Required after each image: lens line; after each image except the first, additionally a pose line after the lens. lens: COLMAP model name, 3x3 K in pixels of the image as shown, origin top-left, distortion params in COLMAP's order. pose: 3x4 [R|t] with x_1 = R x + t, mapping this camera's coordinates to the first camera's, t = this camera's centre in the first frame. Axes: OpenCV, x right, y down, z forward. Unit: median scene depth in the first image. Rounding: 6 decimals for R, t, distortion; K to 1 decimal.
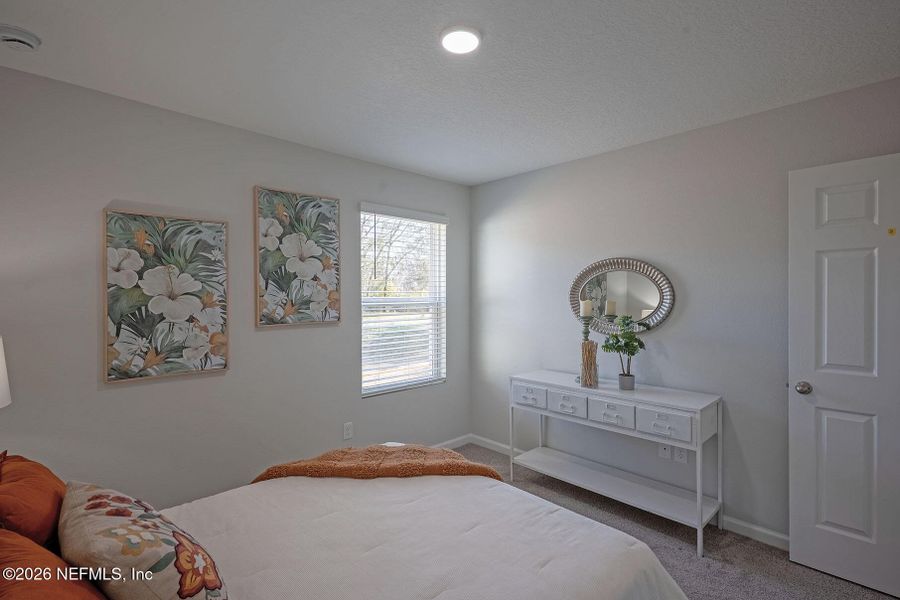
lens RADIAL K [[431.5, 0, 445.0], [0, 431.5, 298.8], [0, 0, 1]] dist [-0.001108, 0.003624]
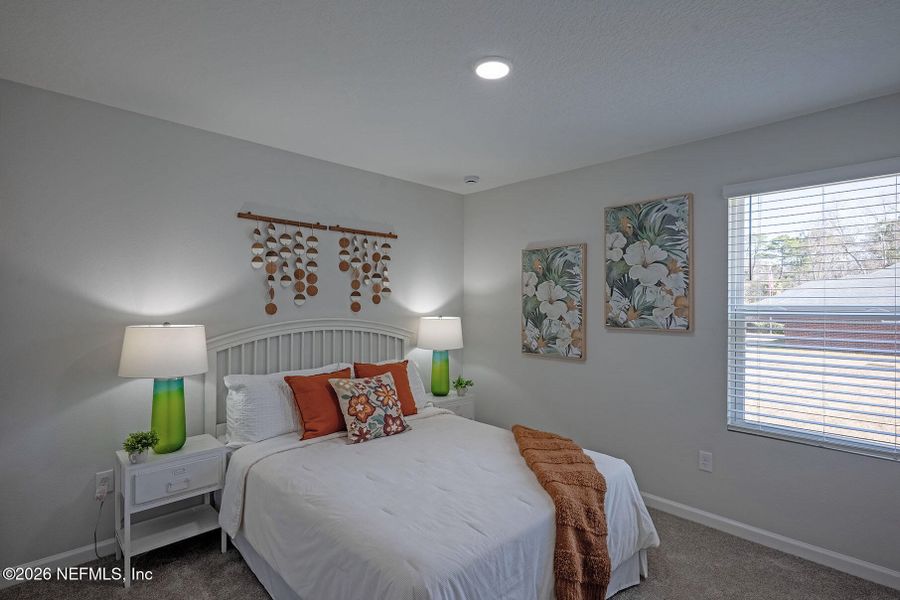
lens RADIAL K [[431.5, 0, 444.9], [0, 431.5, 299.4], [0, 0, 1]] dist [-0.001108, 0.003624]
pose [[0.010987, -0.002278, -0.999937, 0.719284], [-0.009596, 0.999951, -0.002383, -0.005598], [0.999894, 0.009622, 0.010965, 0.547895]]
